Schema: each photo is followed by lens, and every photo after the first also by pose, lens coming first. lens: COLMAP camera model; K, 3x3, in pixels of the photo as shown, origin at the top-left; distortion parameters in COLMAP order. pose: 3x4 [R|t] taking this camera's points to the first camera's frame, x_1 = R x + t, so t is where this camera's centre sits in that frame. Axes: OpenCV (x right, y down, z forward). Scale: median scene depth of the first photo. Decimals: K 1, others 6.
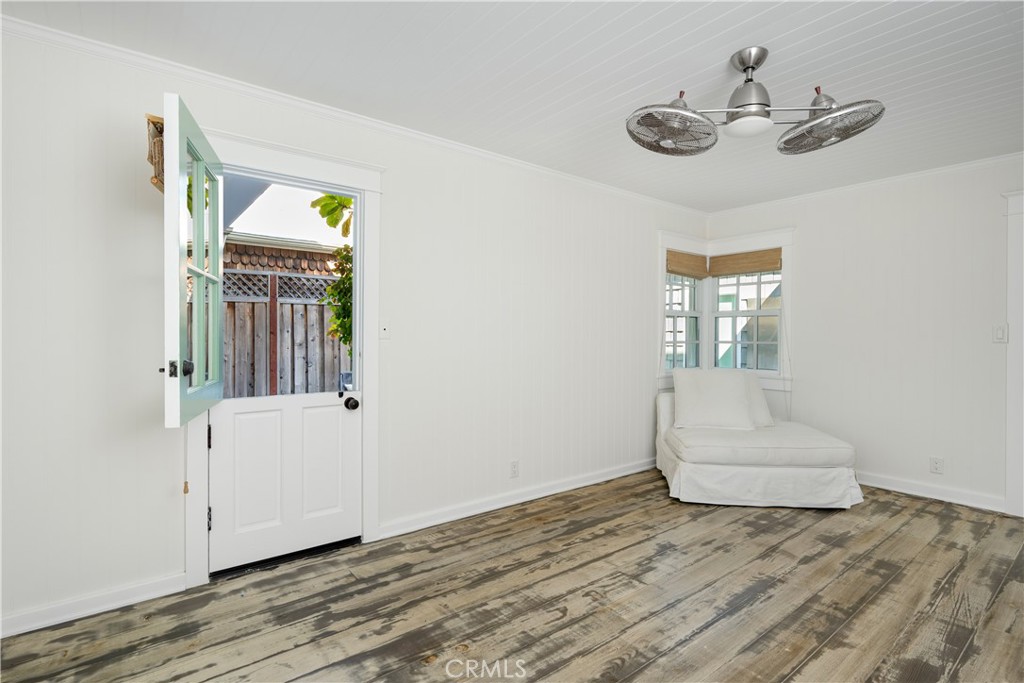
lens RADIAL K [[501.7, 0, 512.0], [0, 501.7, 341.5], [0, 0, 1]] dist [-0.000291, -0.000099]
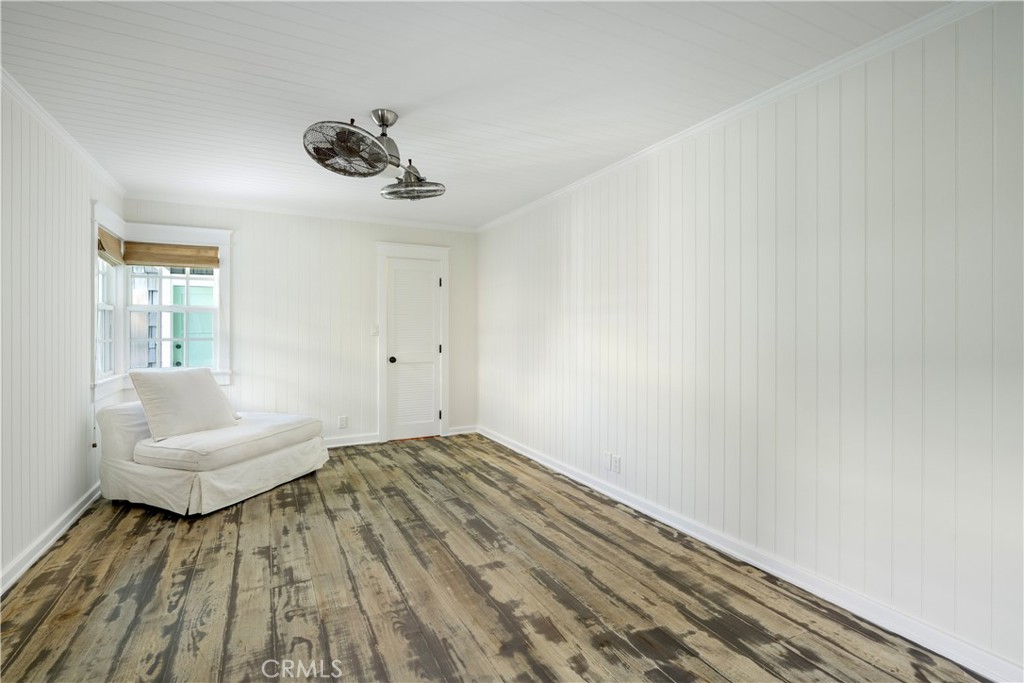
lens RADIAL K [[481.0, 0, 511.5], [0, 481.0, 329.5], [0, 0, 1]] dist [-0.000158, 0.000405]
pose [[0.193892, -0.005625, 0.981007, -0.543827], [0.014907, 0.999885, 0.002787, -0.017251], [-0.980910, 0.014083, 0.193954, 0.363127]]
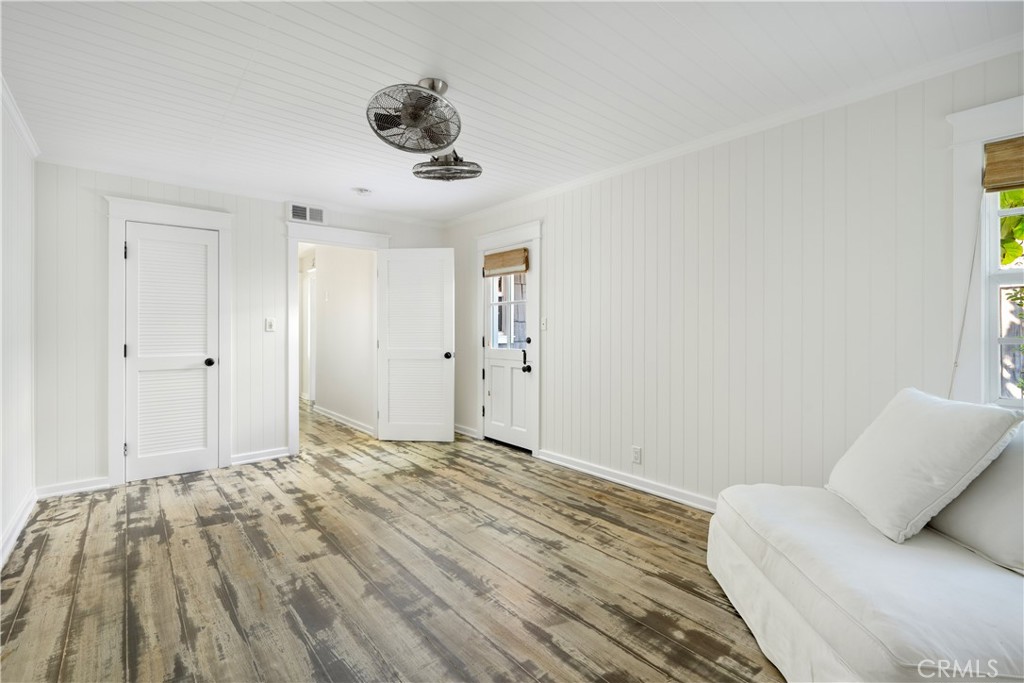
lens RADIAL K [[452.1, 0, 513.1], [0, 452.1, 328.8], [0, 0, 1]] dist [0.000463, -0.000093]
pose [[0.038776, -0.004358, -0.999238, 1.247427], [-0.011393, 0.999924, -0.004803, -0.001696], [0.999183, 0.011570, 0.038723, 0.935511]]
